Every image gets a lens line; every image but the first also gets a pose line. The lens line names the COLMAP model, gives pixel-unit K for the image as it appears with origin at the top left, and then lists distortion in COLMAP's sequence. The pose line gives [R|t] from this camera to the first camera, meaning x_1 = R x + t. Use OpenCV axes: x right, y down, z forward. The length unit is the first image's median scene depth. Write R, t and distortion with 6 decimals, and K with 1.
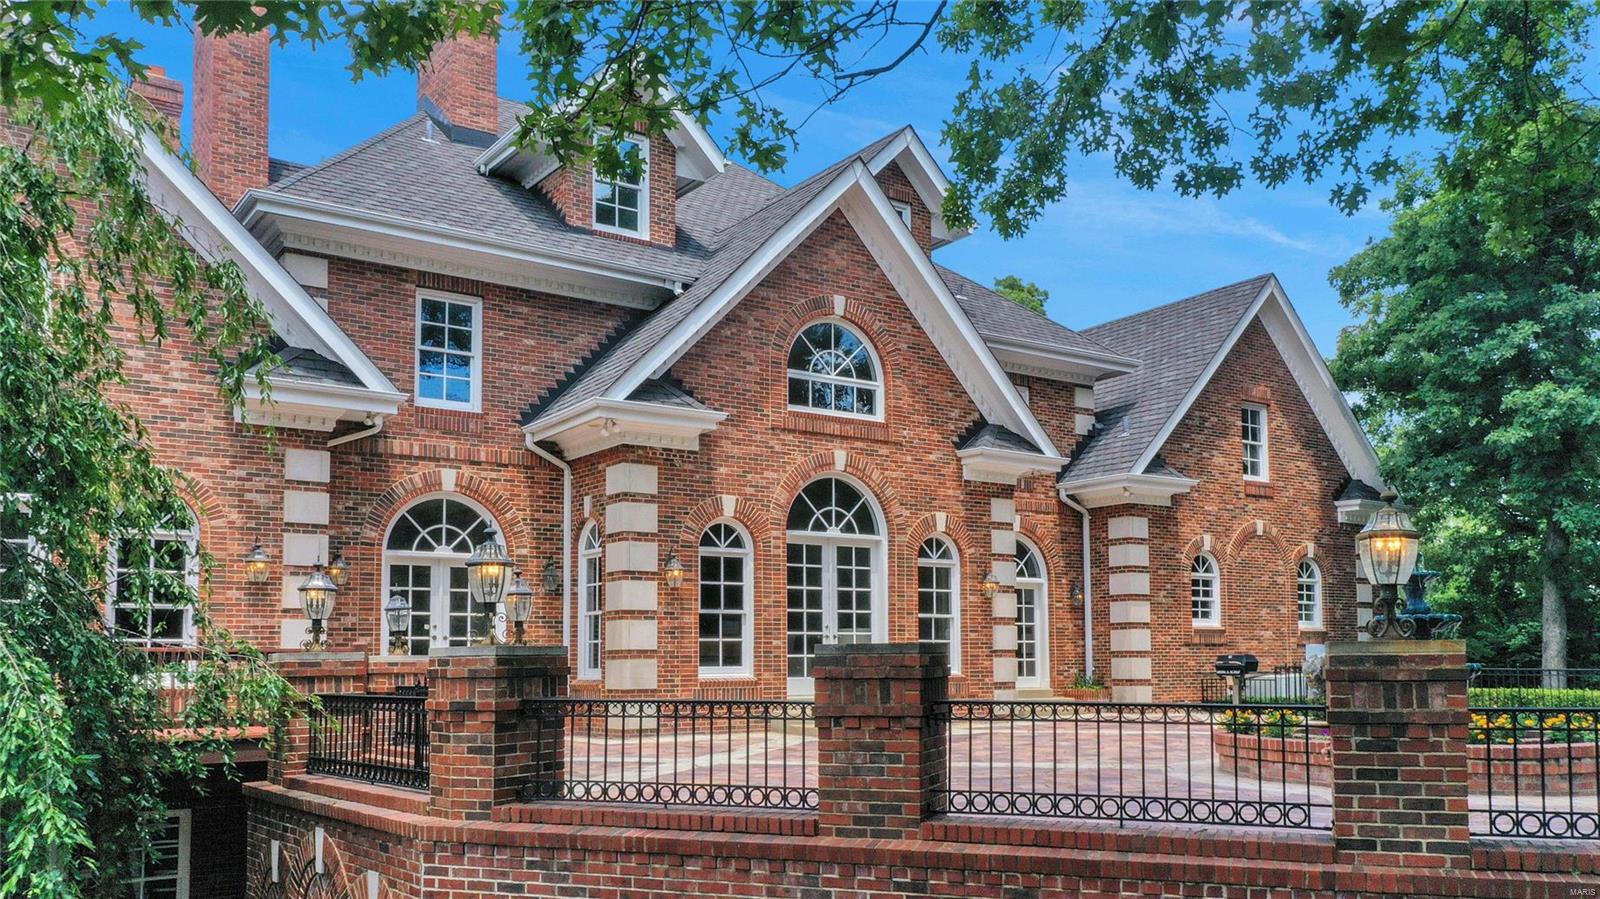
lens RADIAL K [[1317.2, 0, 802.9], [0, 1317.2, 584.6], [0, 0, 1]] dist [-0.002884, 0.000320]
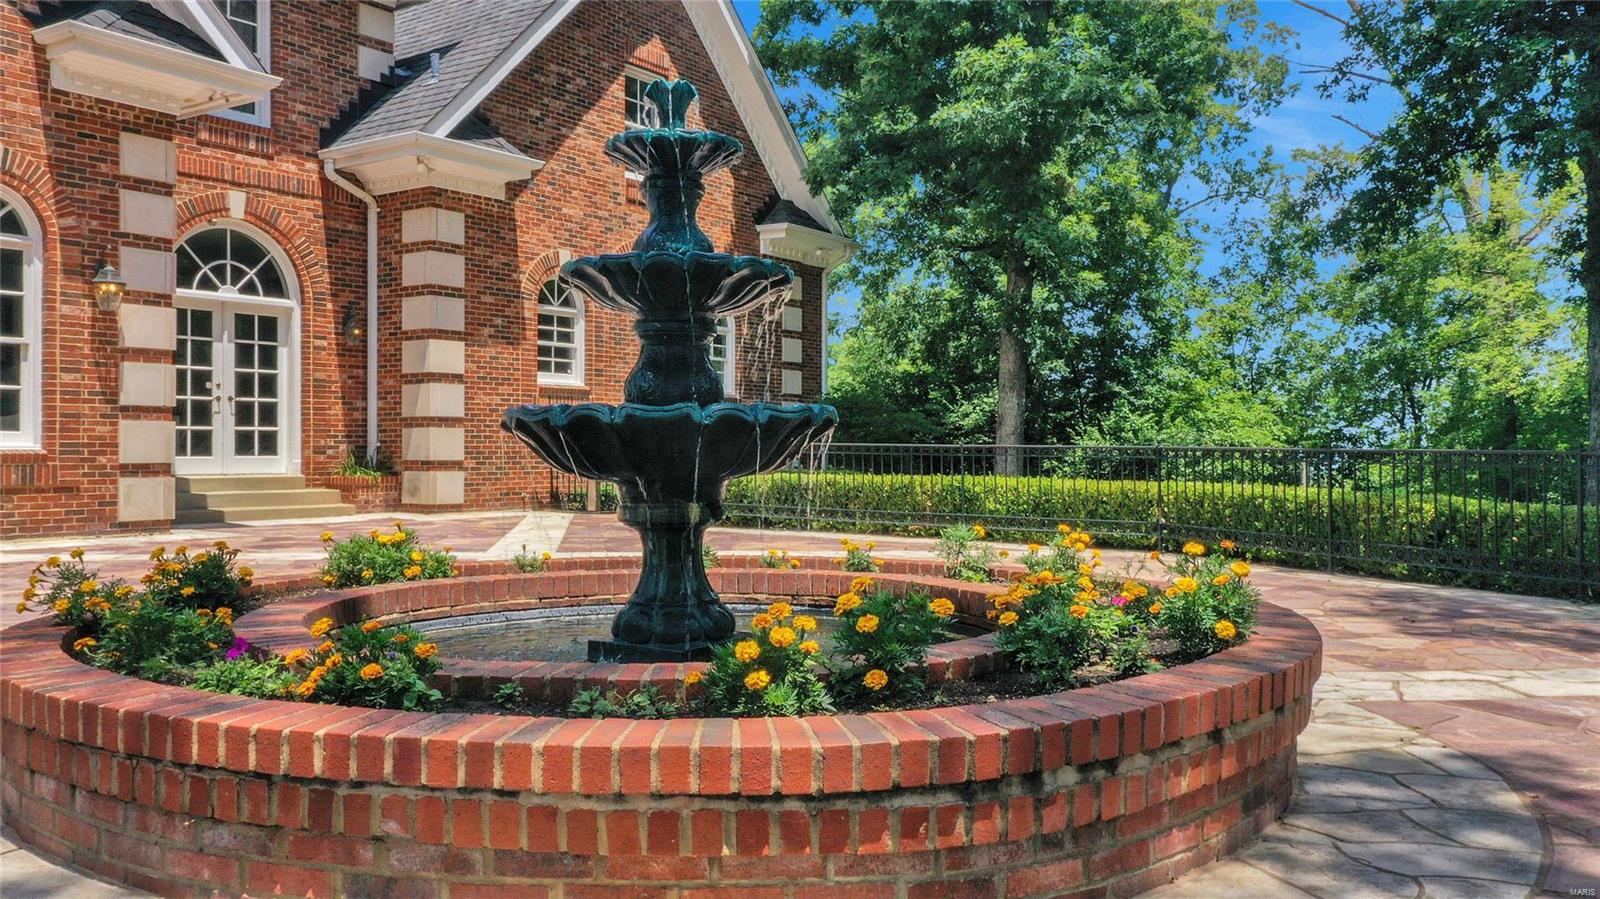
lens RADIAL K [[1299.3, 0, 800.0], [0, 1299.3, 449.5], [0, 0, 1]] dist [-0.000994, -0.001146]
pose [[0.936869, 0.006650, 0.349617, 0.198337], [-0.027128, 0.998188, 0.053707, 0.027448], [-0.348626, -0.059800, 0.935352, 0.343103]]
